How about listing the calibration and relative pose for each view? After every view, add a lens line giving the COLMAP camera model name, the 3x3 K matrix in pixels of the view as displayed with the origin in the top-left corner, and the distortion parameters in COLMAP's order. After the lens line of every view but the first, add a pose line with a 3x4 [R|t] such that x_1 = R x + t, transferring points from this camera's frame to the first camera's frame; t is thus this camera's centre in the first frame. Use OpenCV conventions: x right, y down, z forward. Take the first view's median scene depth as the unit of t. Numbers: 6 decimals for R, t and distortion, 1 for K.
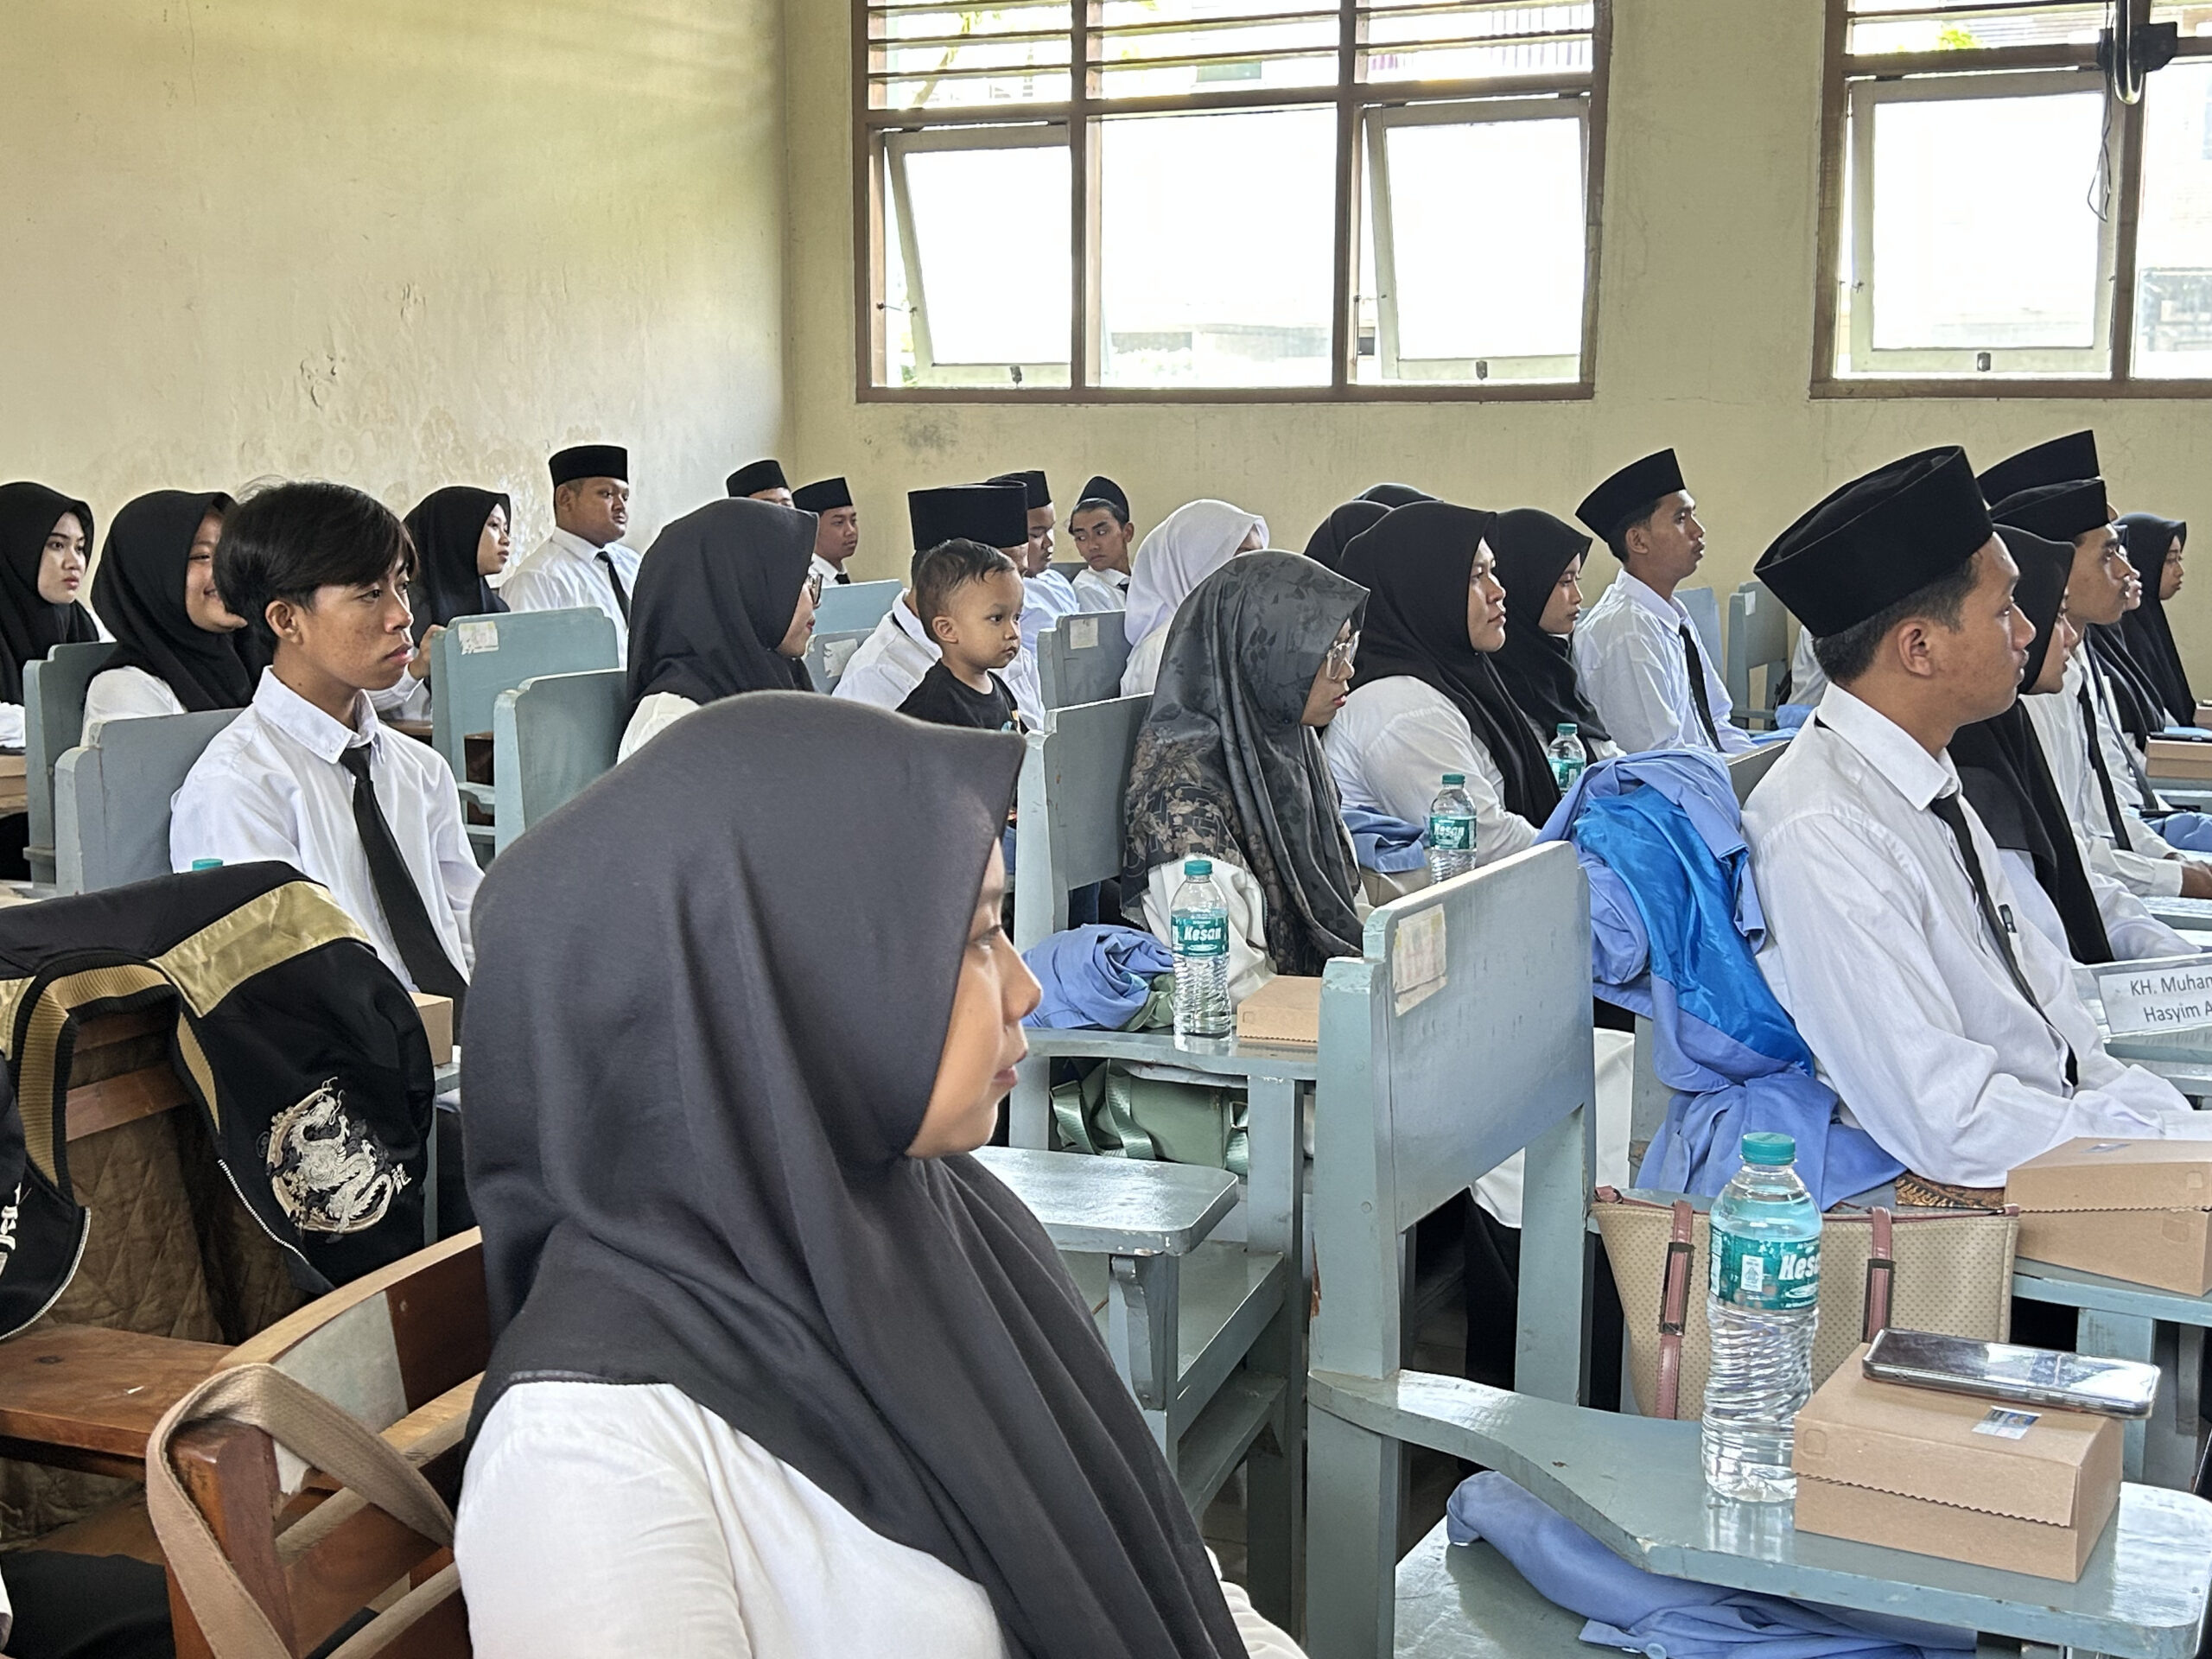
lens RADIAL K [[2665.8, 0, 1104.4], [0, 2665.8, 838.0], [0, 0, 1]] dist [-0.003353, 0.000000]
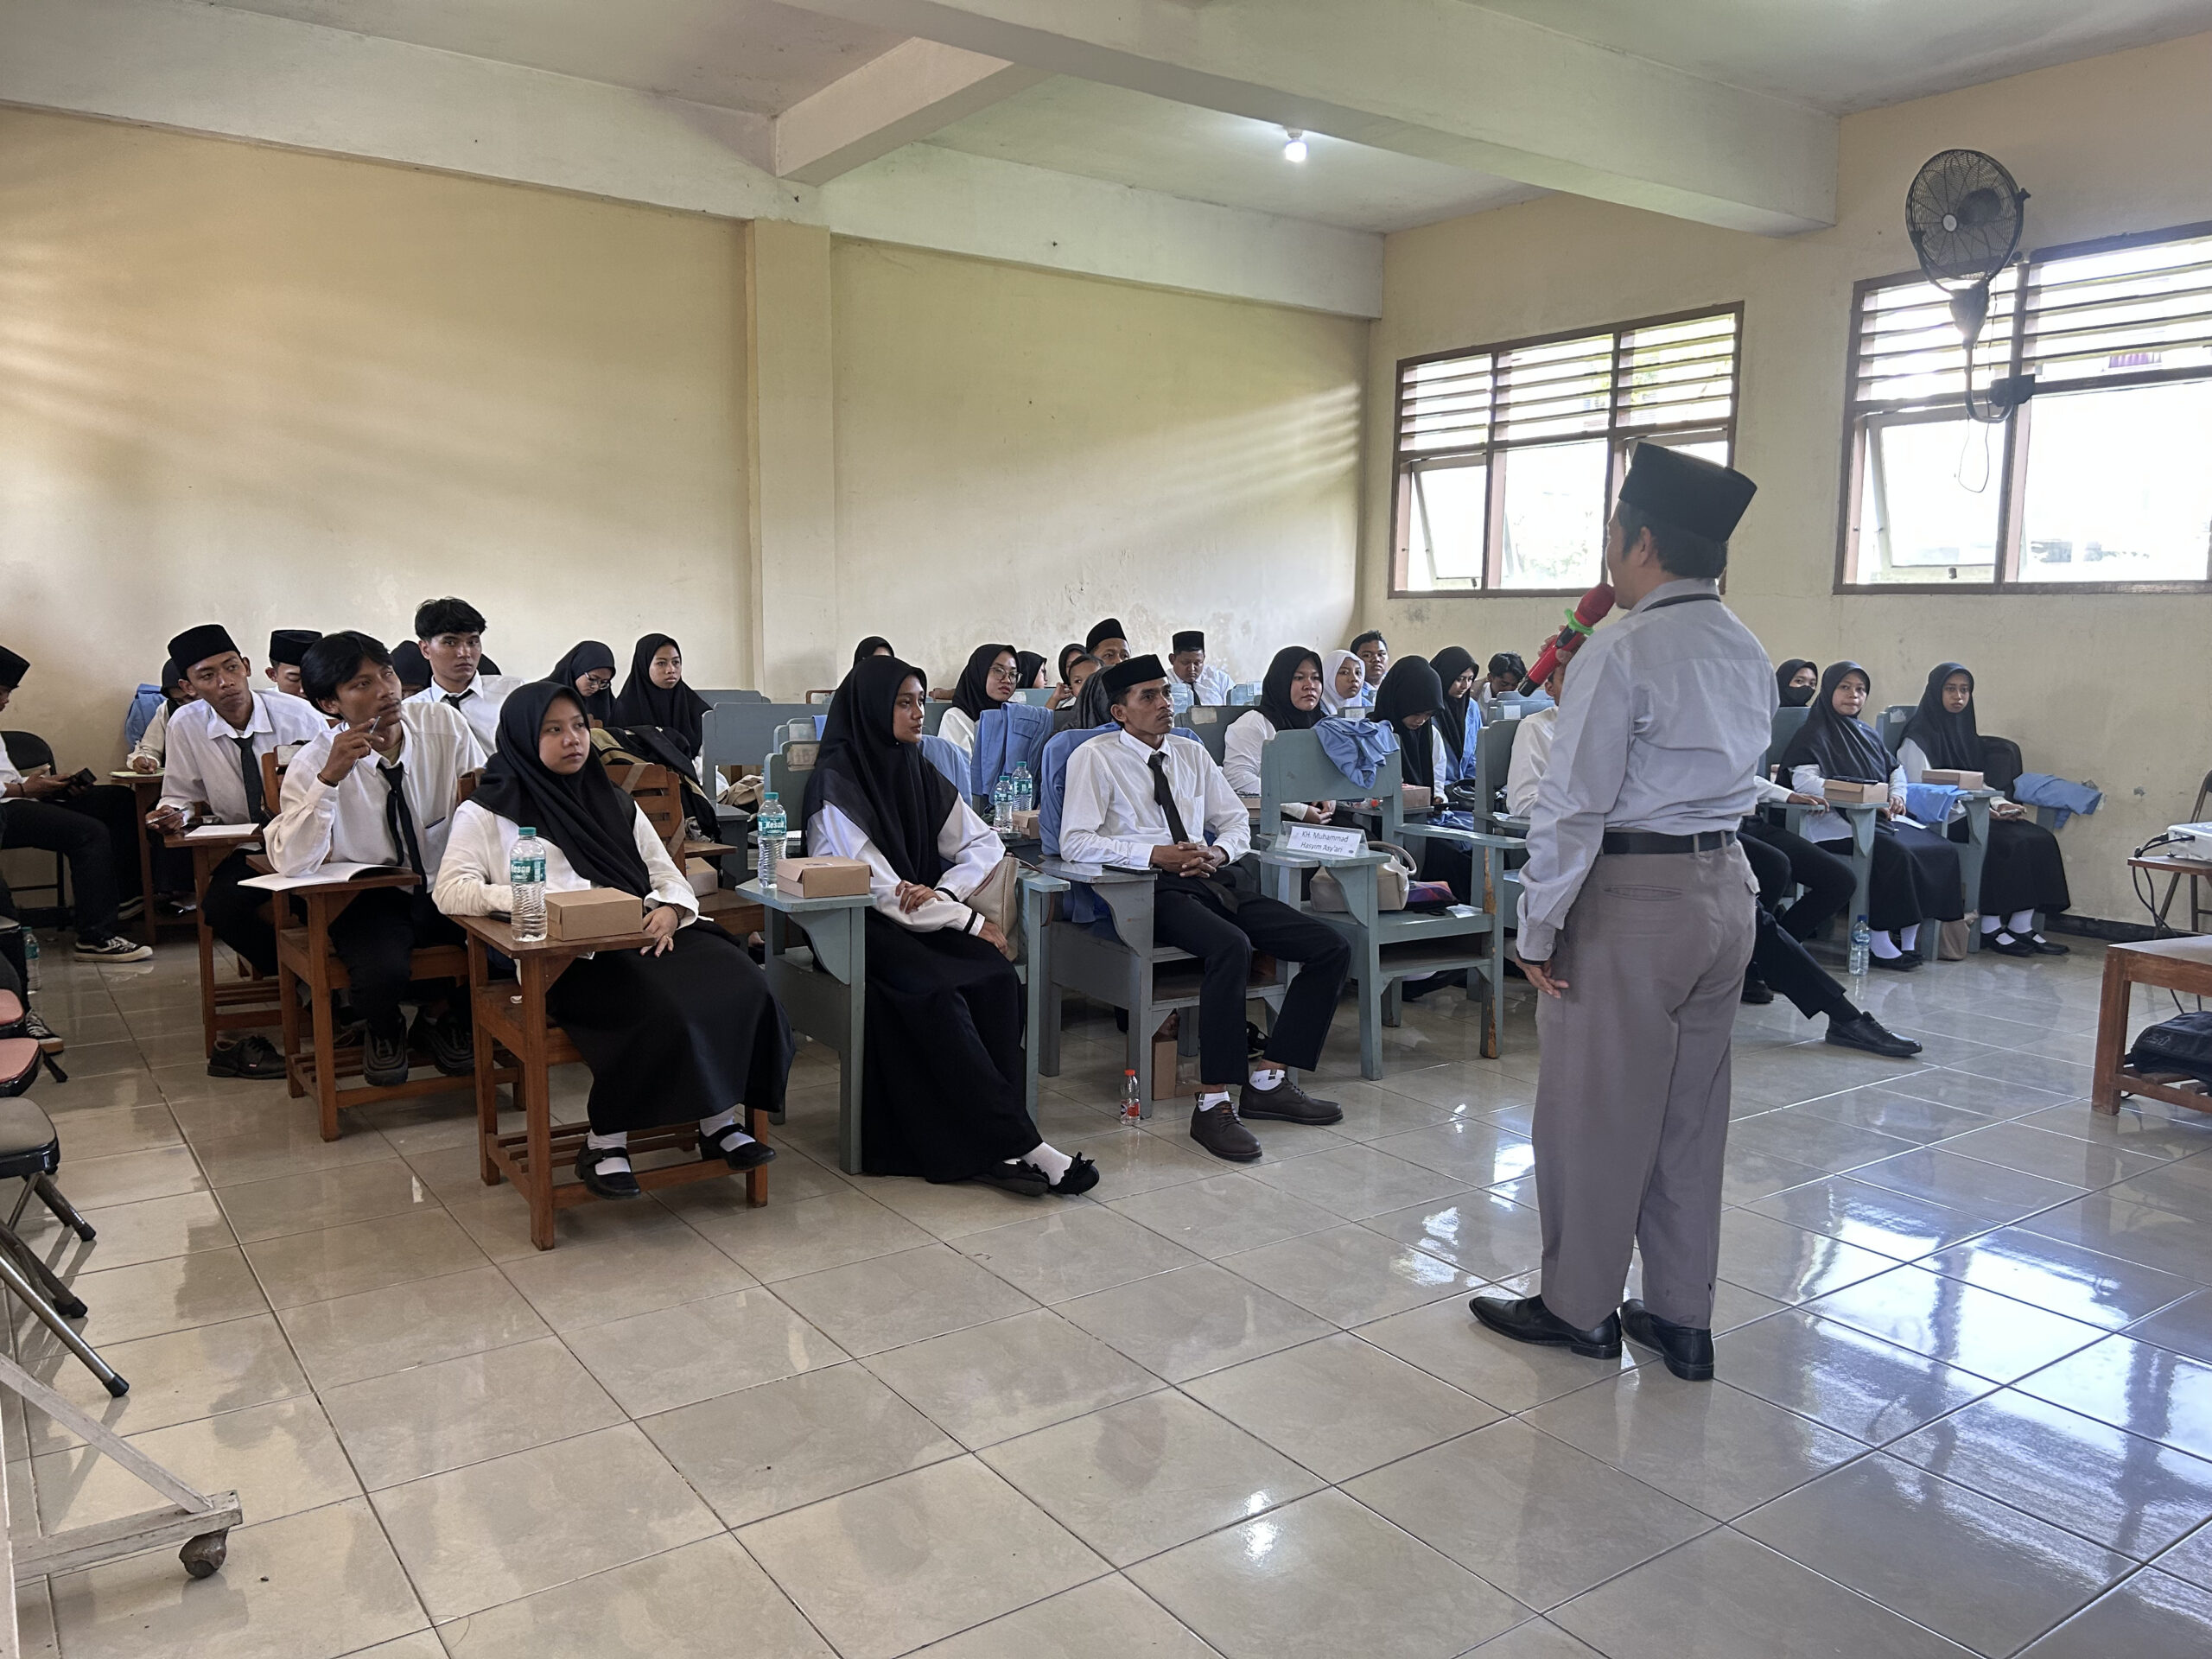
lens RADIAL K [[1677.5, 0, 1105.5], [0, 1677.5, 829.5], [0, 0, 1]] dist [0.047281, -0.066536]
pose [[0.851118, 0.072455, -0.519950, 0.420560], [-0.084214, 0.996447, 0.001003, 0.028066], [0.518175, 0.042933, 0.854196, -0.189224]]
